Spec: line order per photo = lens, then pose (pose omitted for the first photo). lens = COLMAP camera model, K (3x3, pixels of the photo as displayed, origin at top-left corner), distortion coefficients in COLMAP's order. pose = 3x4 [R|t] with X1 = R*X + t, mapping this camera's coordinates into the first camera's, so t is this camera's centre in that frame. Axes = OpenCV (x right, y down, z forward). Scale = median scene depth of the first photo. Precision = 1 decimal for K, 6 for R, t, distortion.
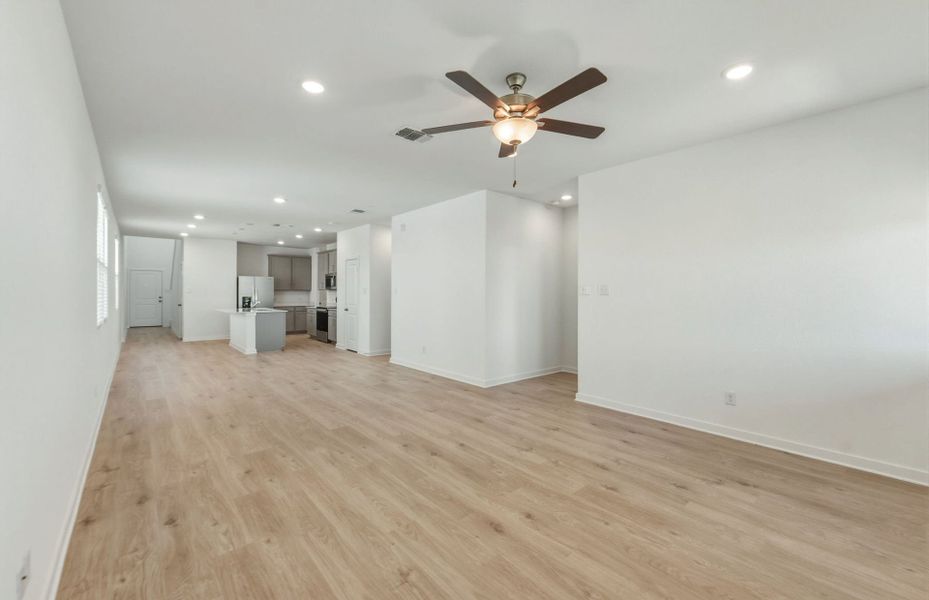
lens RADIAL K [[395.5, 0, 470.5], [0, 395.5, 298.2], [0, 0, 1]] dist [-0.000515, 0.000016]
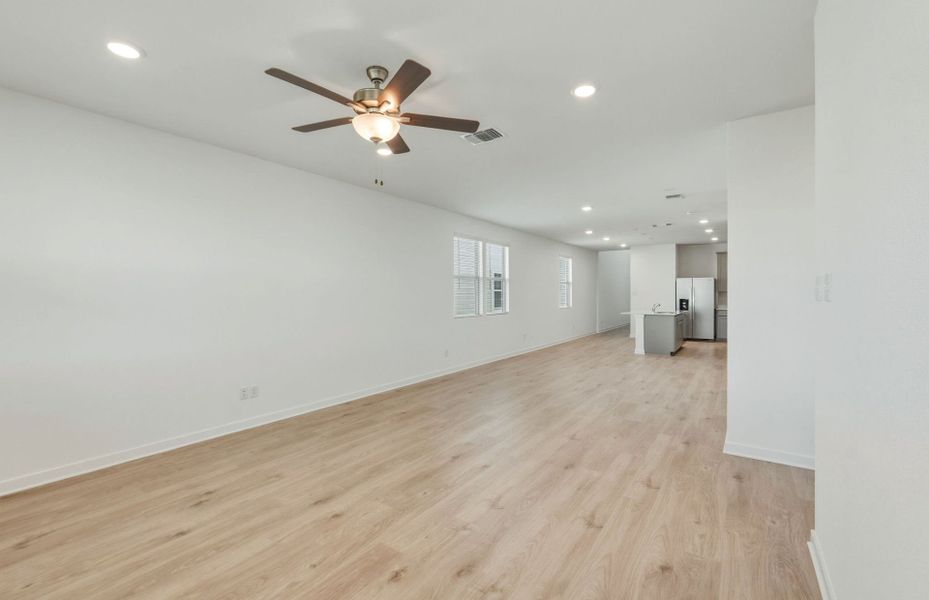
lens RADIAL K [[395.5, 0, 464.4], [0, 395.5, 297.4], [0, 0, 1]] dist [-0.000515, 0.000016]
pose [[0.210892, -0.000688, -0.977509, 0.867992], [-0.003941, 0.999991, -0.001554, -0.009456], [0.977501, 0.004180, 0.210888, 0.786622]]
